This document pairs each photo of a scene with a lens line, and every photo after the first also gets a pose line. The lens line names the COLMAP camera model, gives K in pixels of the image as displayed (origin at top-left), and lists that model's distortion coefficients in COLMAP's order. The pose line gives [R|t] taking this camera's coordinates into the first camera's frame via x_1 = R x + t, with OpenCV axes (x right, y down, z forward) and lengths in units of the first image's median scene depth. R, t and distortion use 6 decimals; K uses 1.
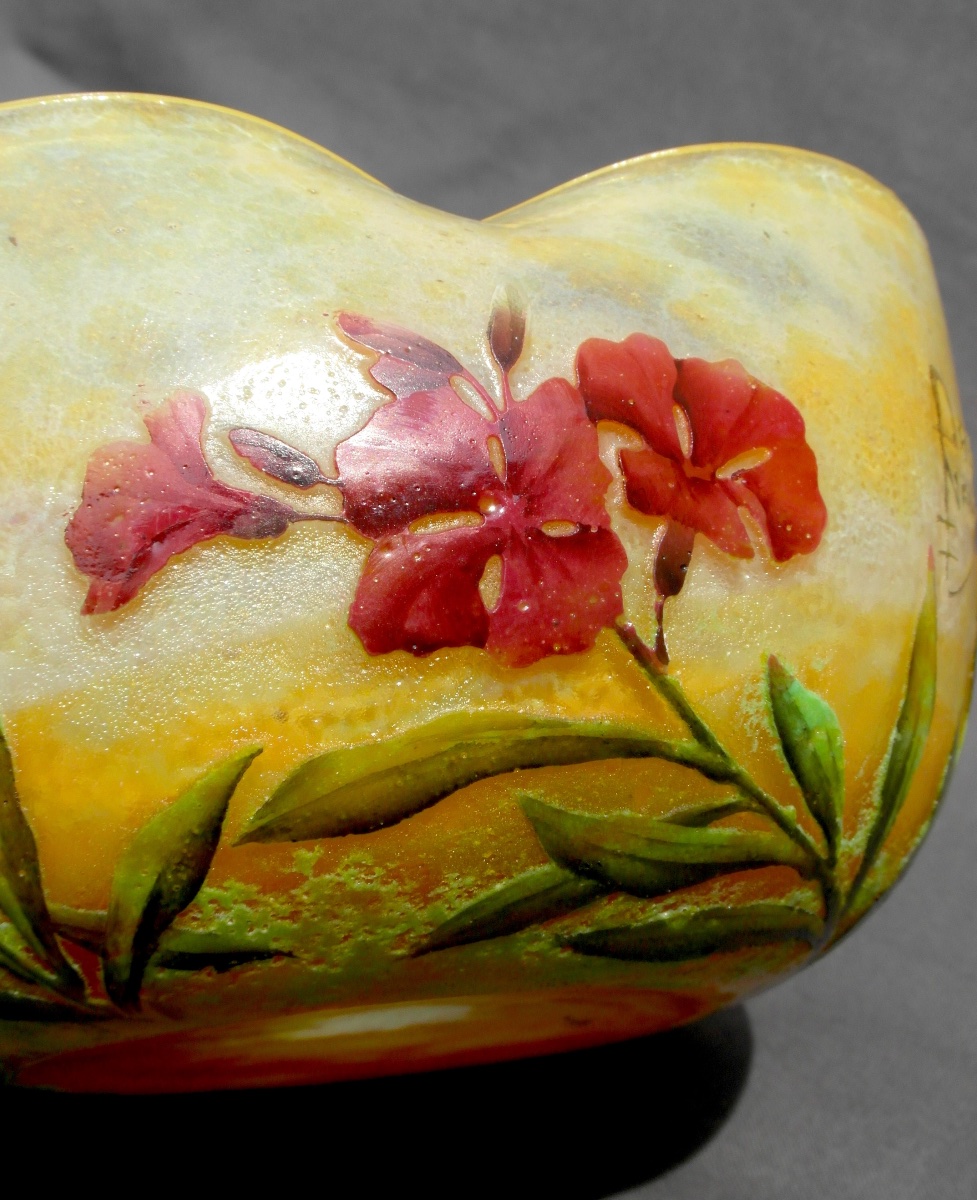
lens RADIAL K [[2056.3, 0, 488.6], [0, 2056.3, 599.9], [0, 0, 1]] dist [-0.188958, 0.000000]
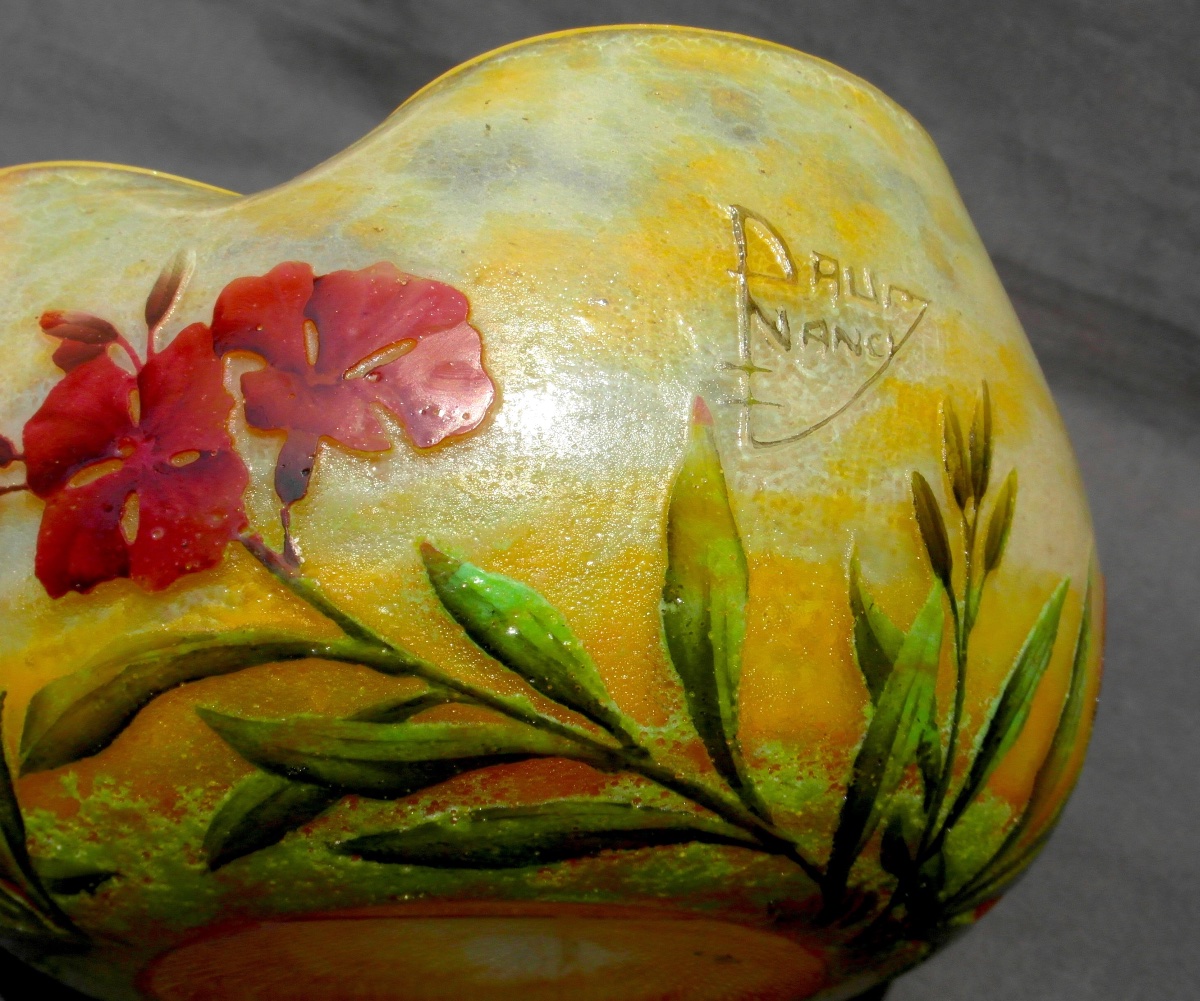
lens RADIAL K [[2065.7, 0, 600.0], [0, 2065.7, 501.1], [0, 0, 1]] dist [-0.118228, 0.000000]
pose [[0.769840, -0.178511, -0.612765, 0.850957], [0.126975, 0.983734, -0.127058, 0.150895], [0.625479, 0.020008, 0.779984, 0.284182]]
